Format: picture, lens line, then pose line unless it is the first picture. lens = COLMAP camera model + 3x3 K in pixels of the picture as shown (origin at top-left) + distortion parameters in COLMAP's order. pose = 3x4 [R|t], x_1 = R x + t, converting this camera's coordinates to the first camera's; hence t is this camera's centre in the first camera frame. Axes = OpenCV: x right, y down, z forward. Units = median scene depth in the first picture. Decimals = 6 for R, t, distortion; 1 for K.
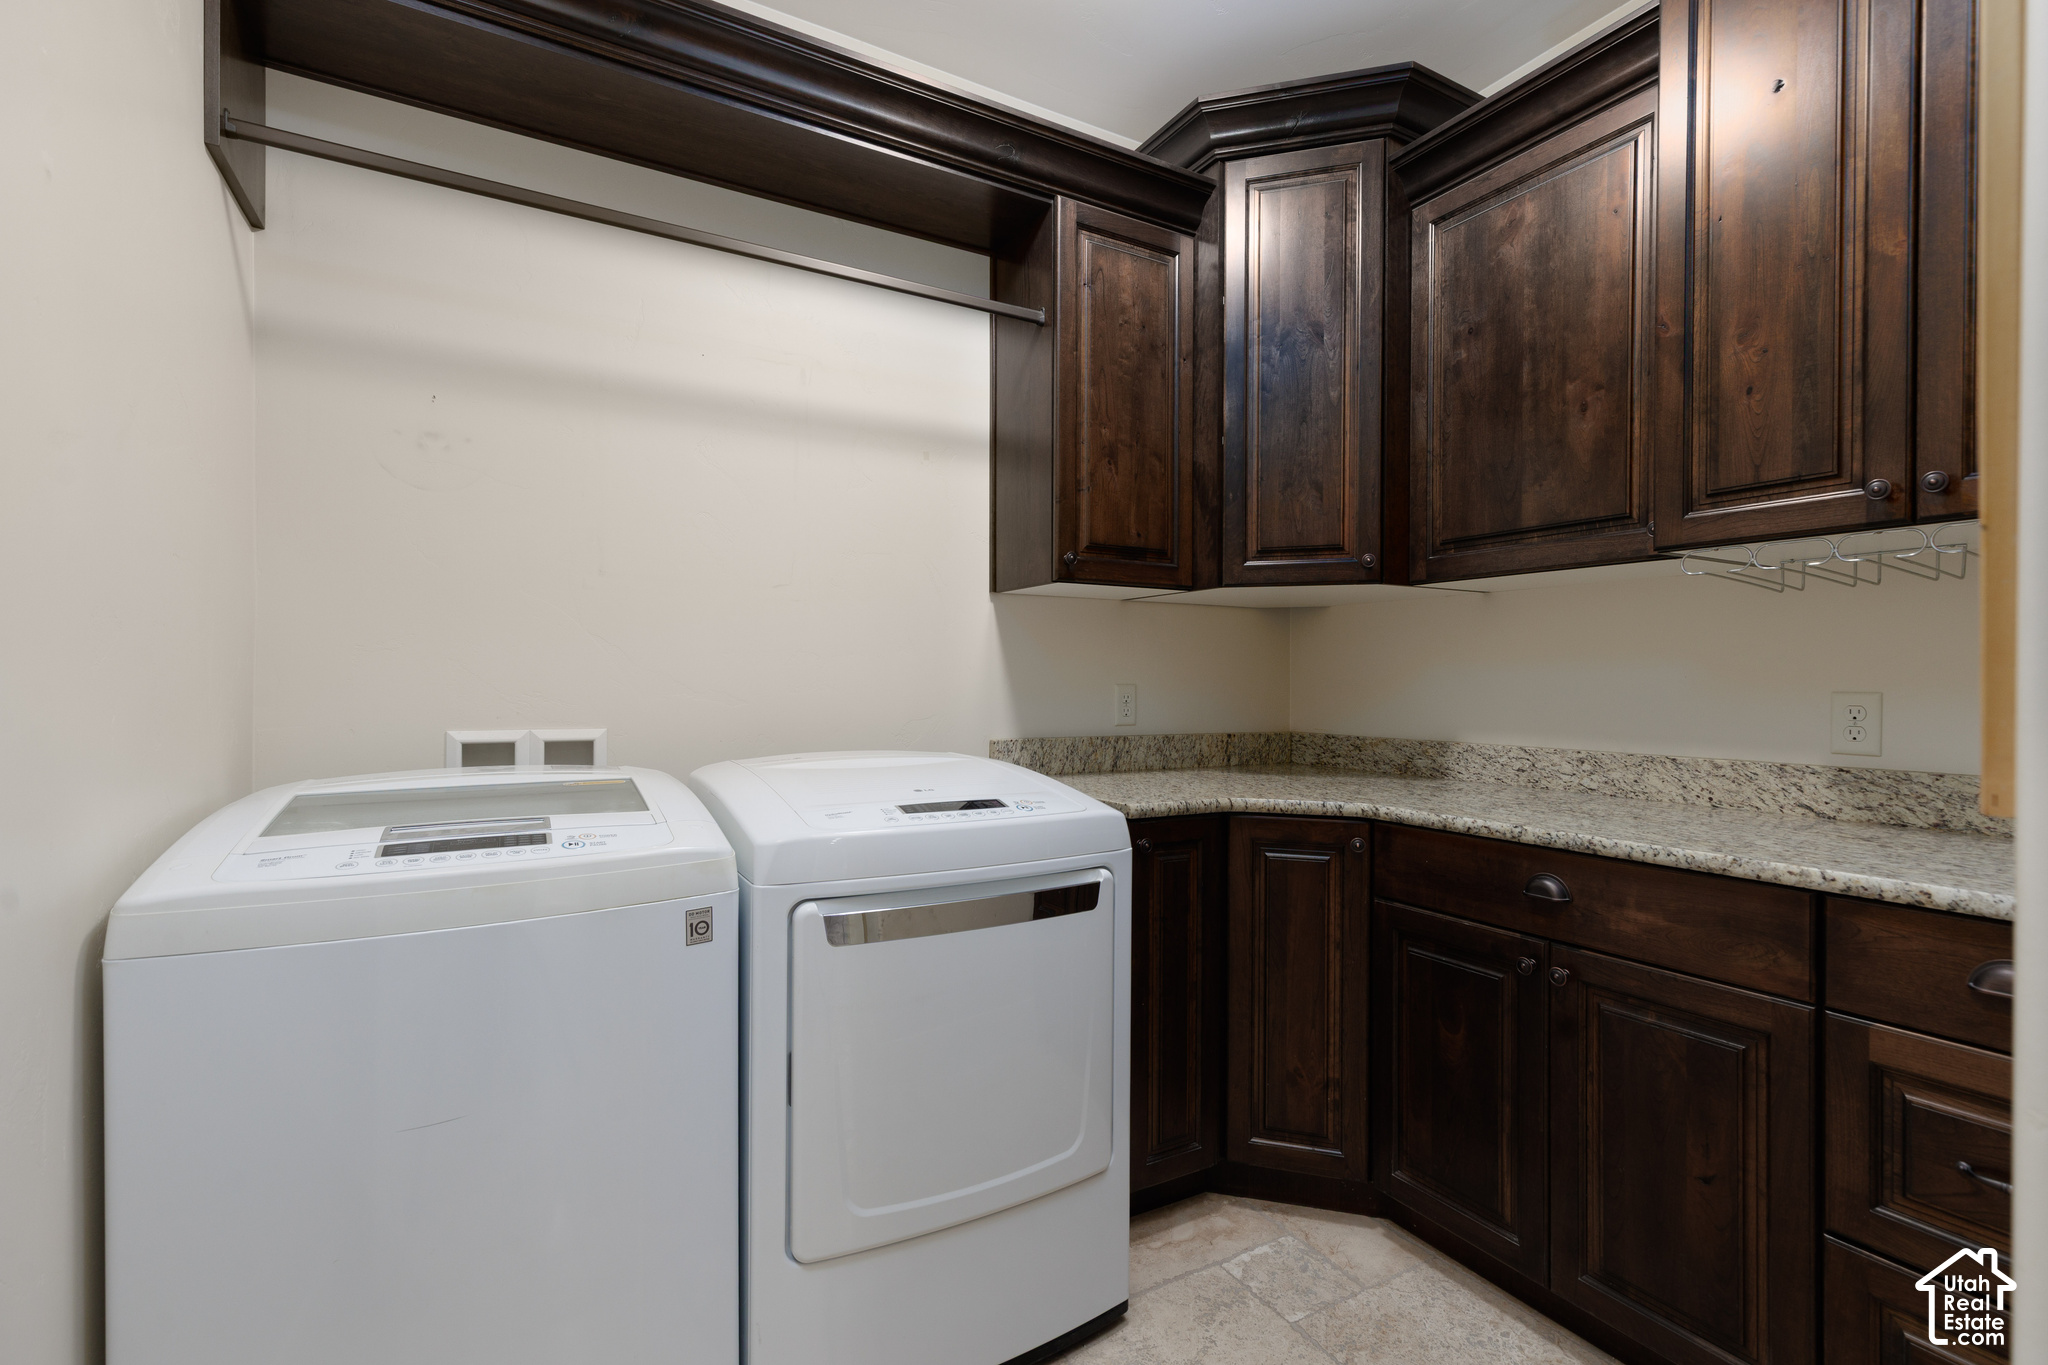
lens RADIAL K [[912.3, 0, 1028.5], [0, 912.3, 684.8], [0, 0, 1]] dist [0.005128, 0.000806]
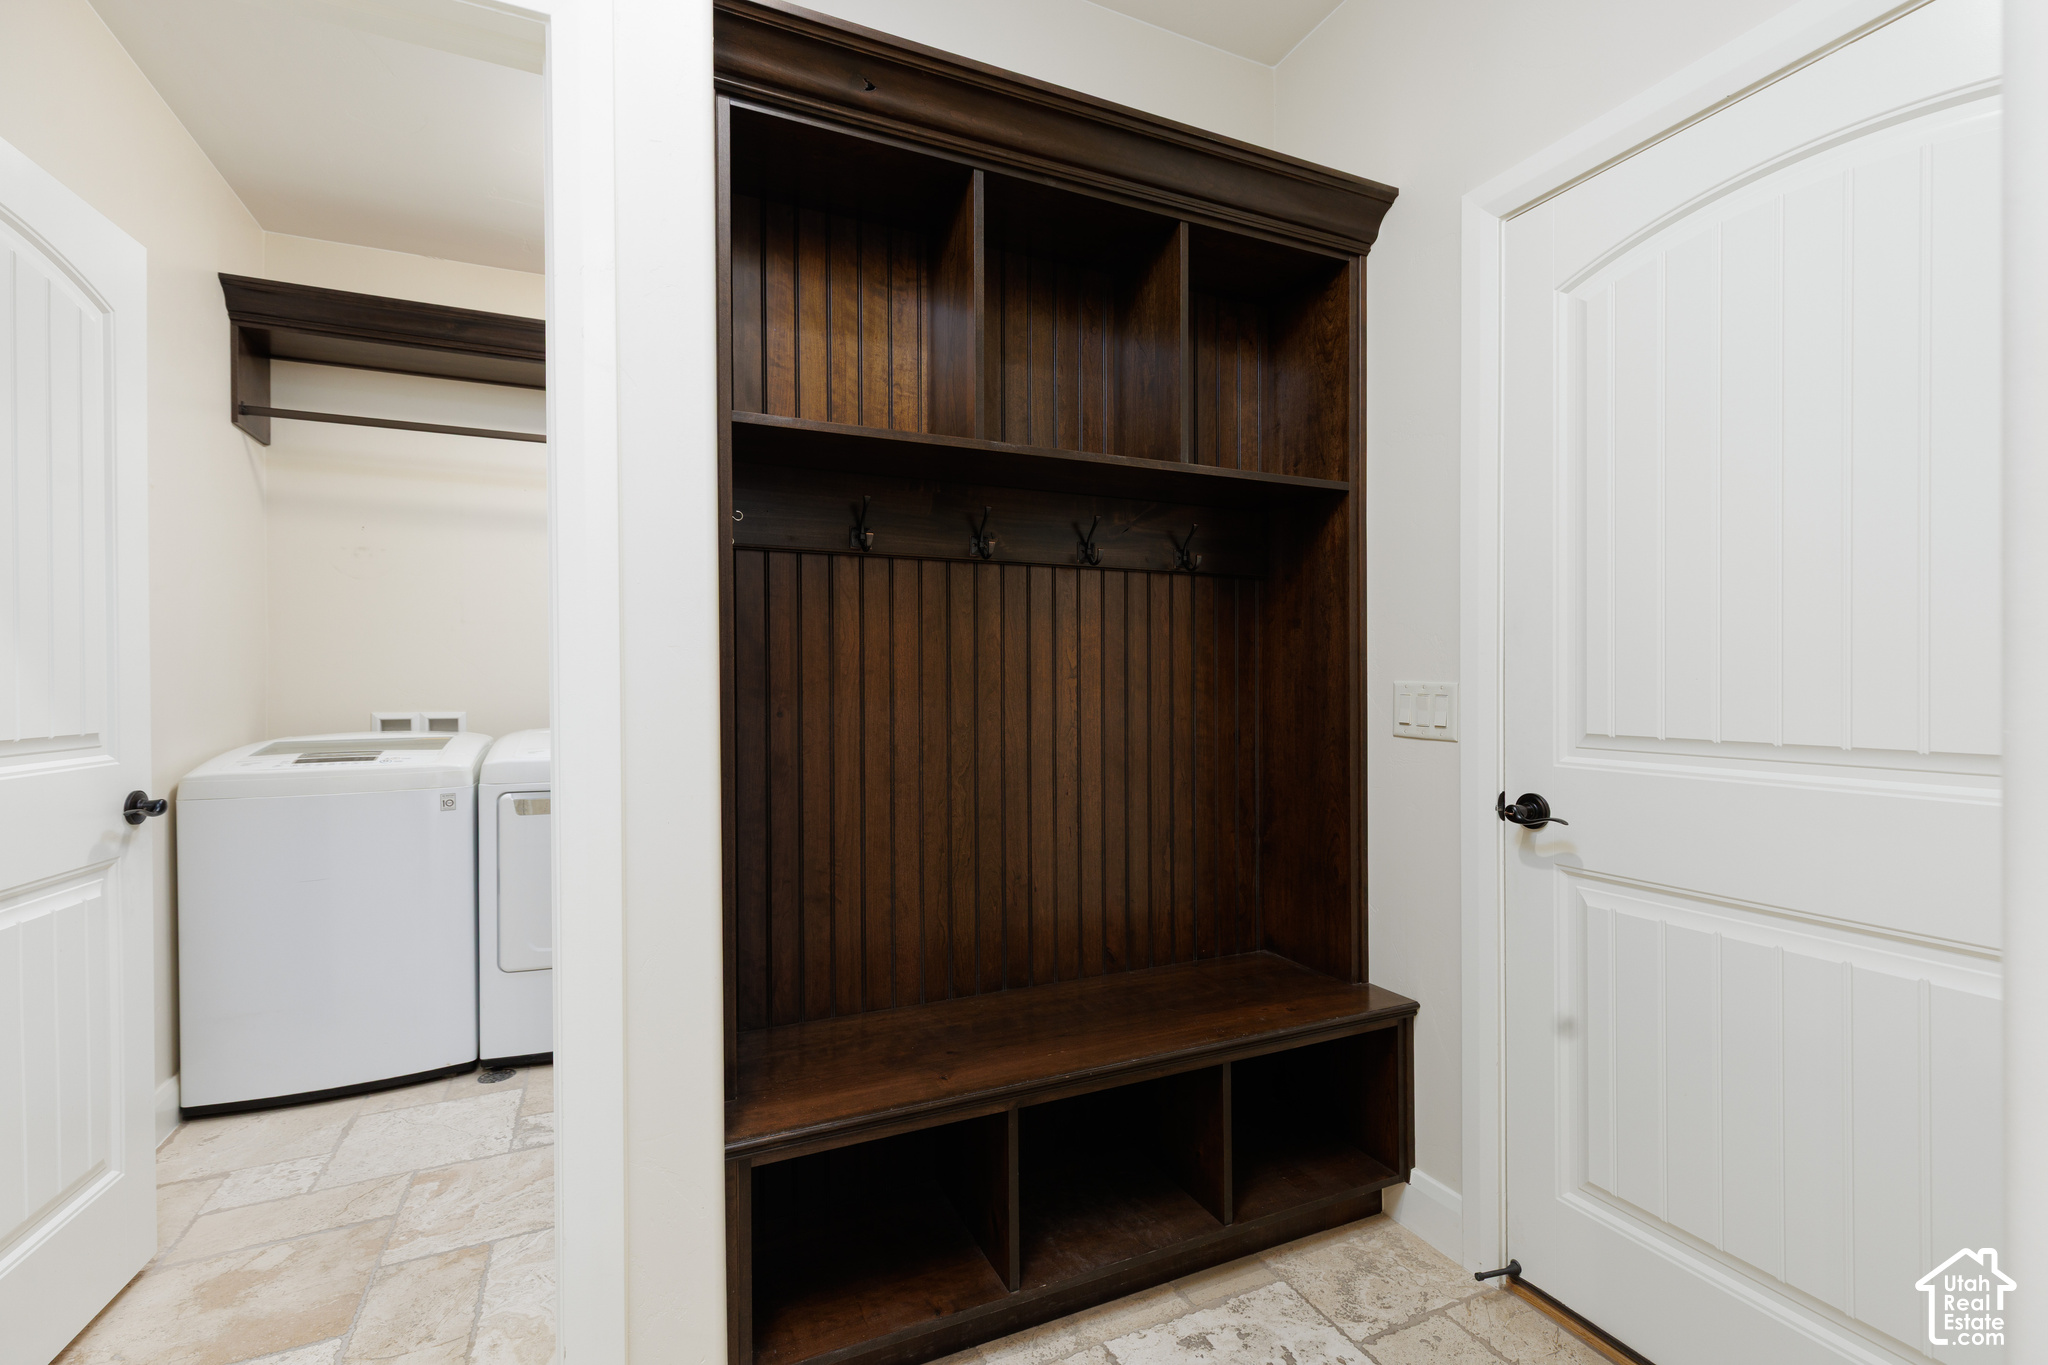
lens RADIAL K [[912.3, 0, 1020.1], [0, 912.3, 681.2], [0, 0, 1]] dist [0.005128, 0.000806]
pose [[0.995329, -0.010431, -0.095975, 1.080982], [0.010411, 0.999946, -0.000714, 0.005196], [0.095978, -0.000288, 0.995383, -0.897518]]
